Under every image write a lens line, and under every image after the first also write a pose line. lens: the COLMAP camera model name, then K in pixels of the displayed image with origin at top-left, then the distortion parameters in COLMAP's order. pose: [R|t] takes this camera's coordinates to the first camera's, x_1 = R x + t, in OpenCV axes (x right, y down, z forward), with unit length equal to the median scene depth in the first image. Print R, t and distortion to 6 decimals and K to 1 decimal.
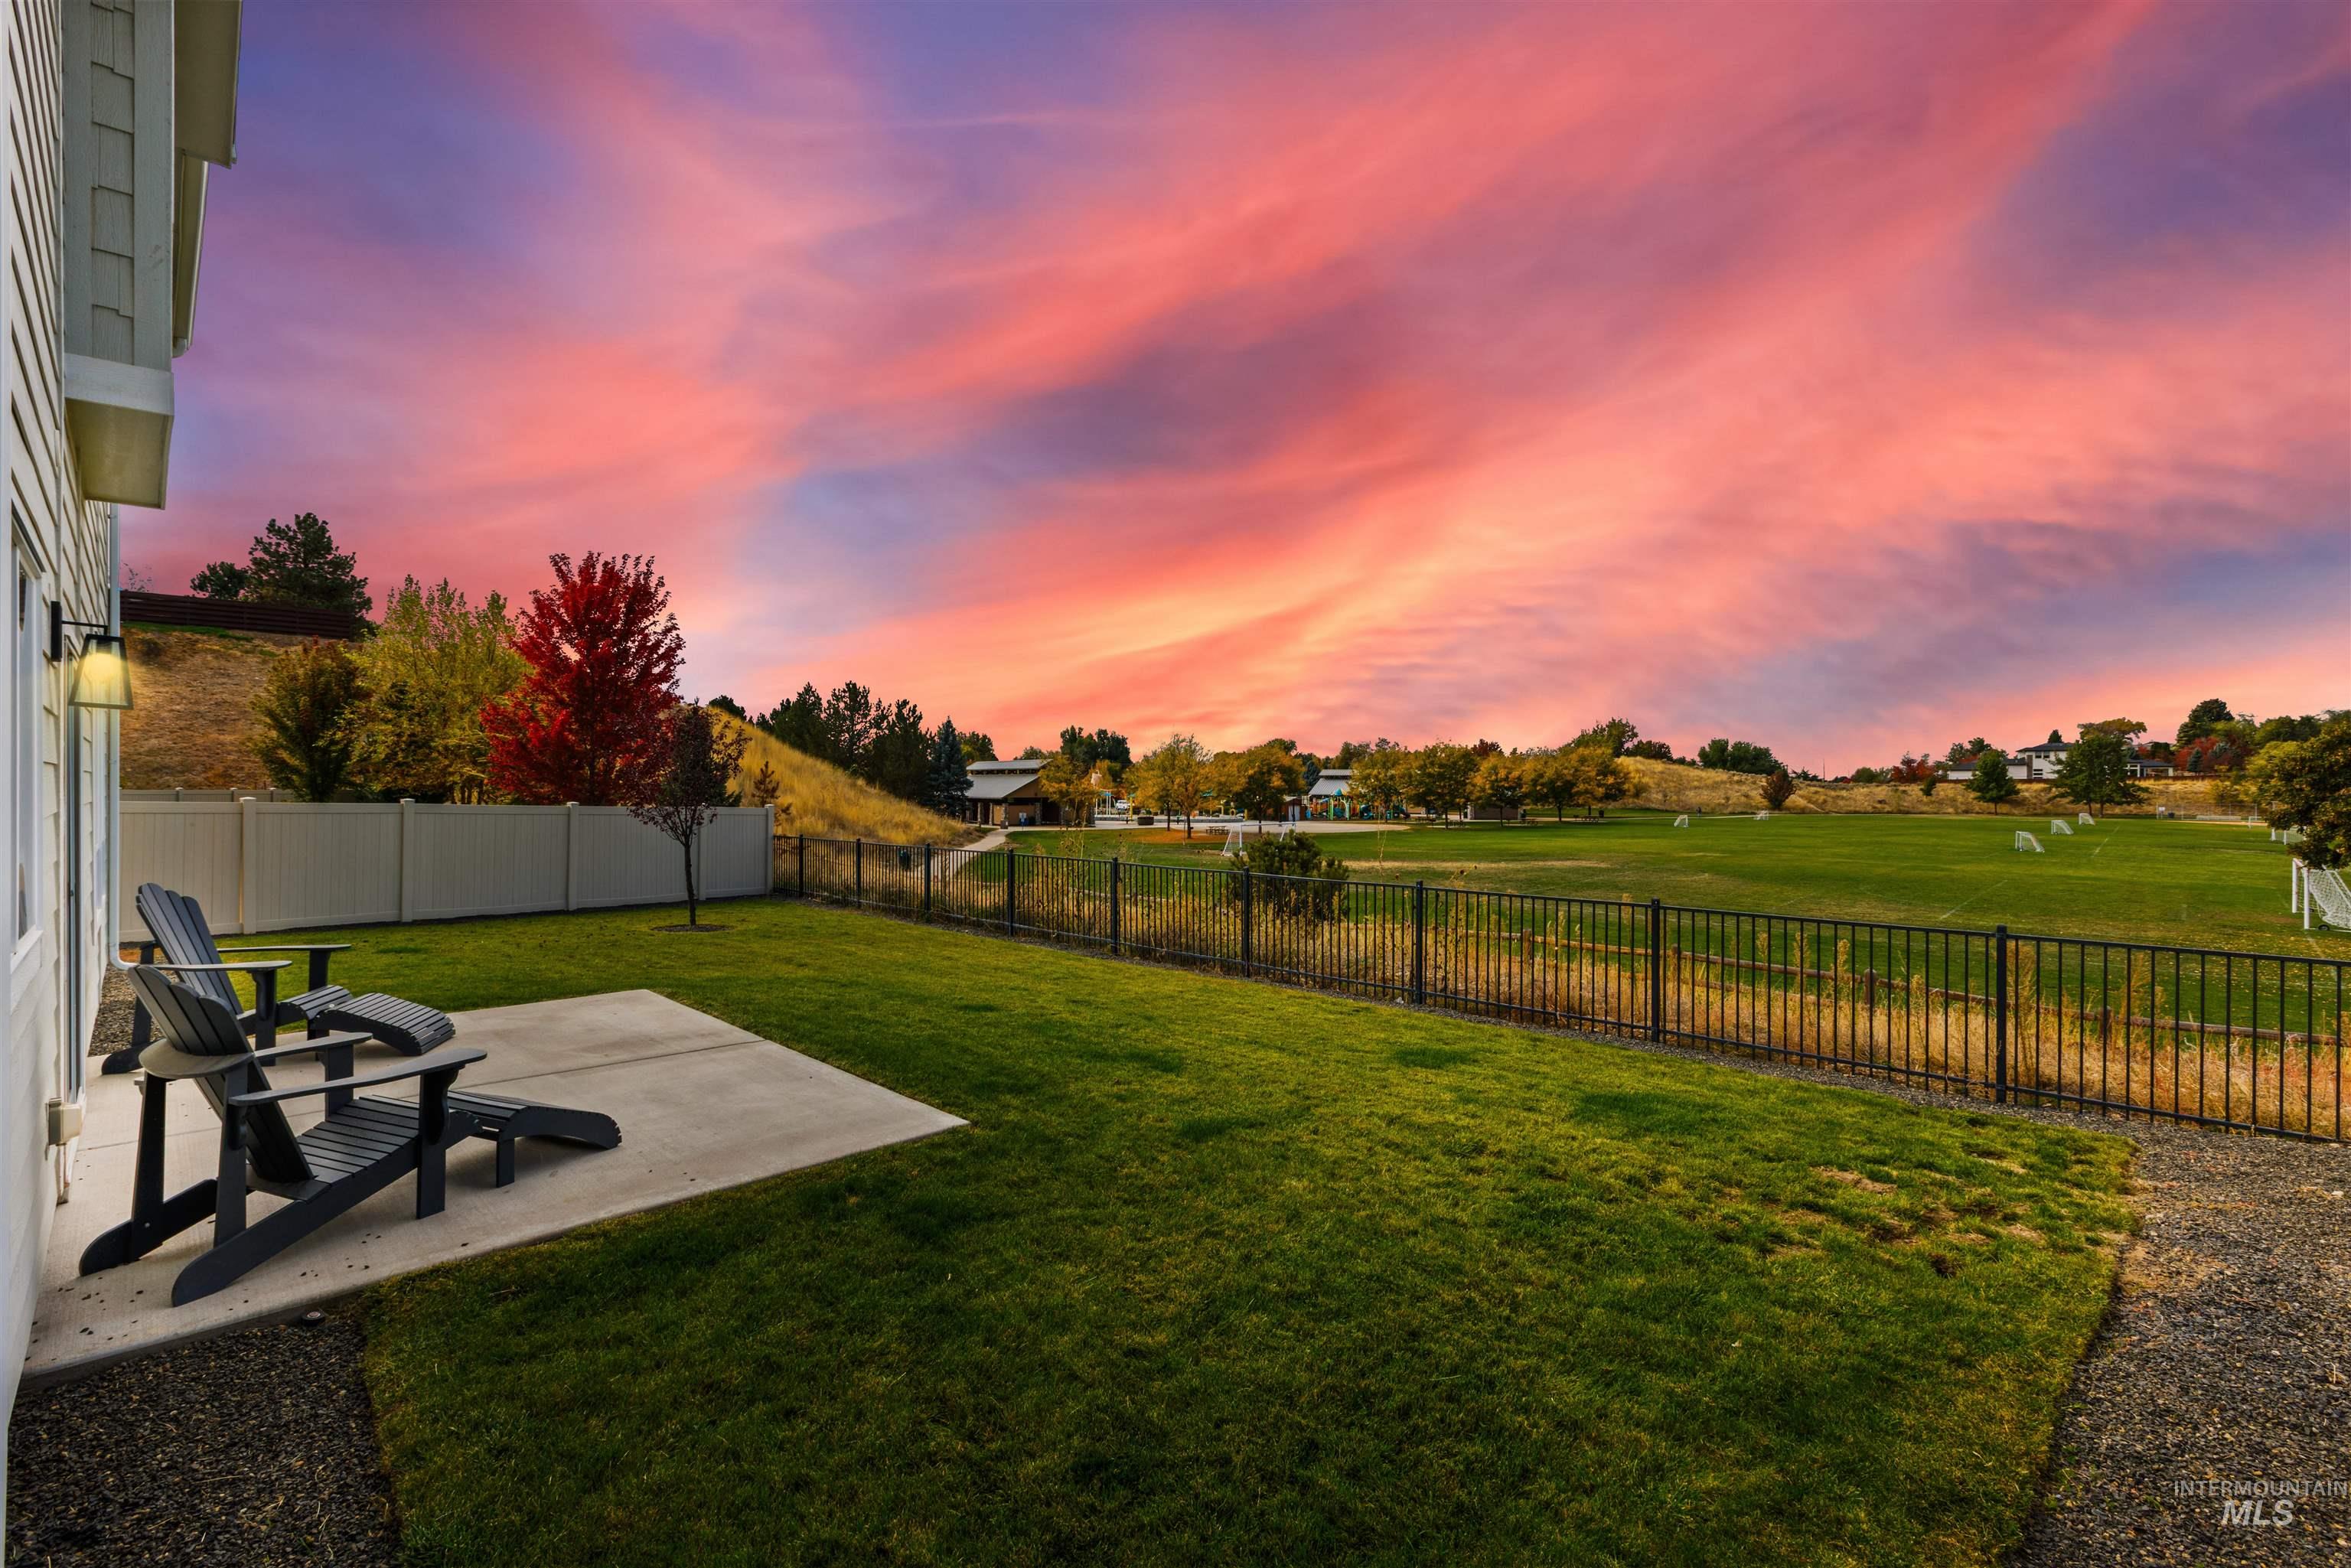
lens RADIAL K [[1071.6, 0, 1175.5], [0, 1071.6, 784.0], [0, 0, 1]] dist [-0.000174, -0.001015]
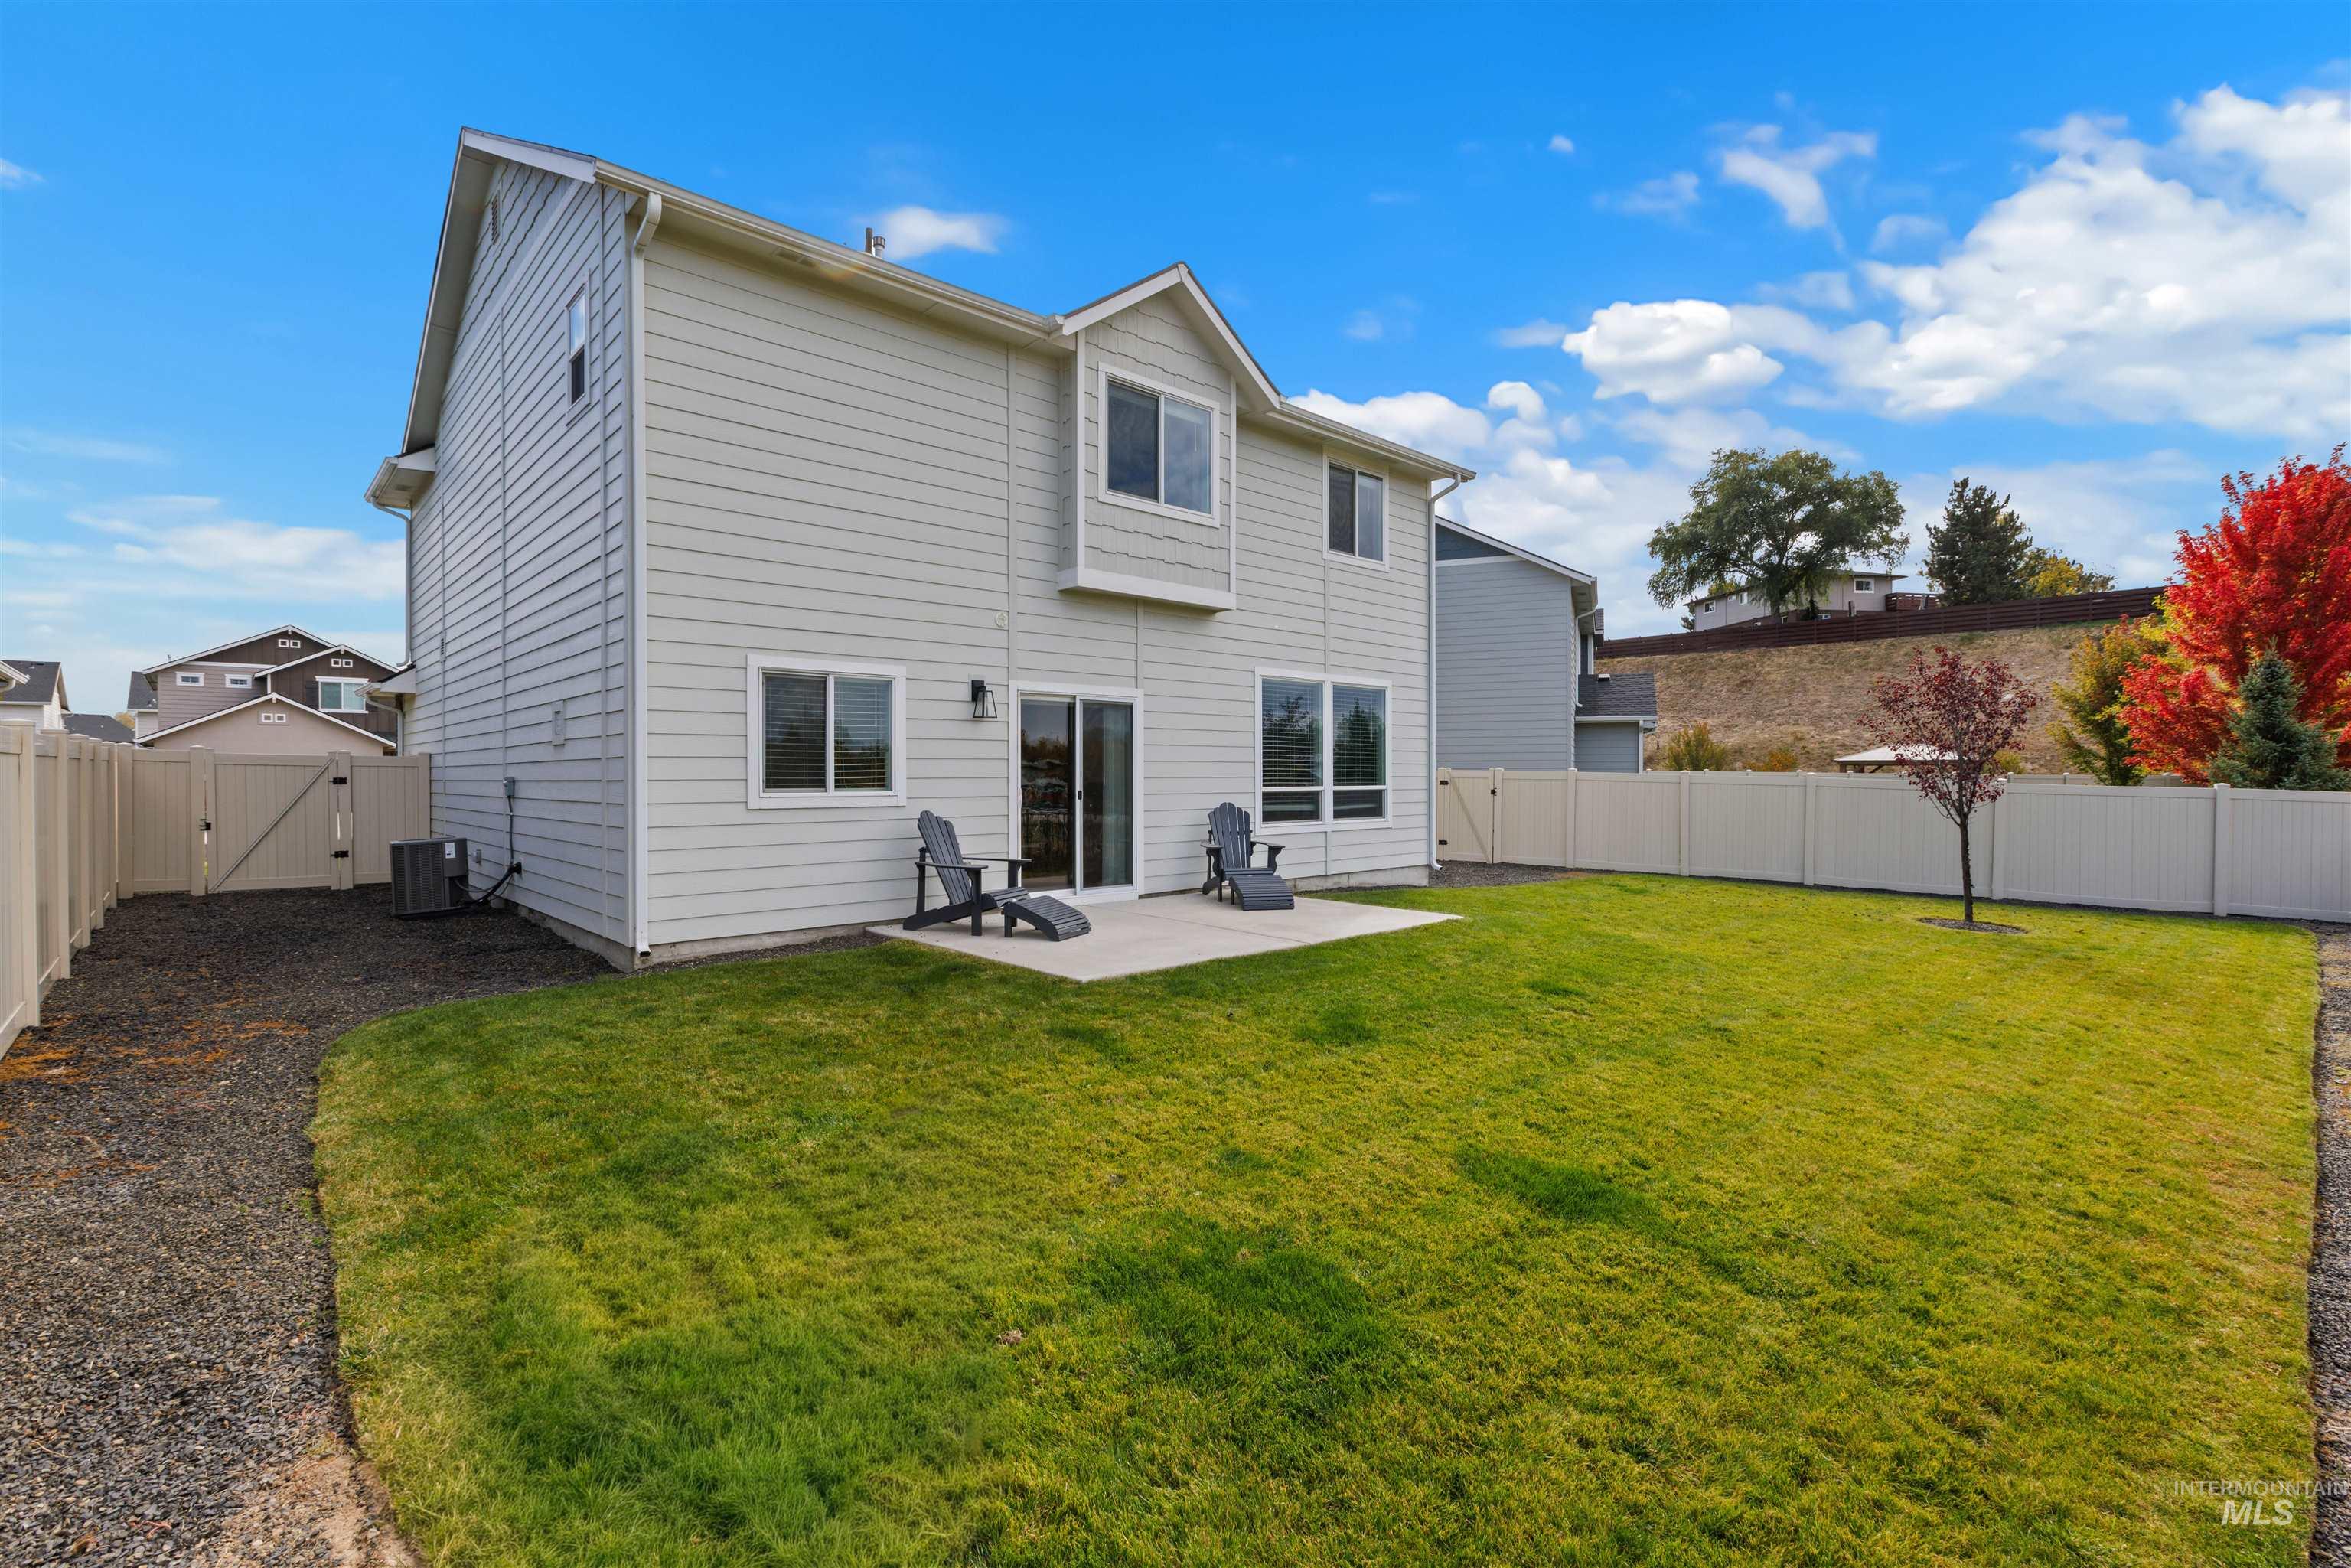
lens RADIAL K [[1054.2, 0, 1258.4], [0, 1054.2, 783.8], [0, 0, 1]] dist [-0.001817, 0.000052]
pose [[0.010338, 0.007364, -0.999919, 0.262999], [0.006865, 0.999949, 0.007435, 0.004235], [0.999923, -0.006941, 0.010287, 0.255099]]
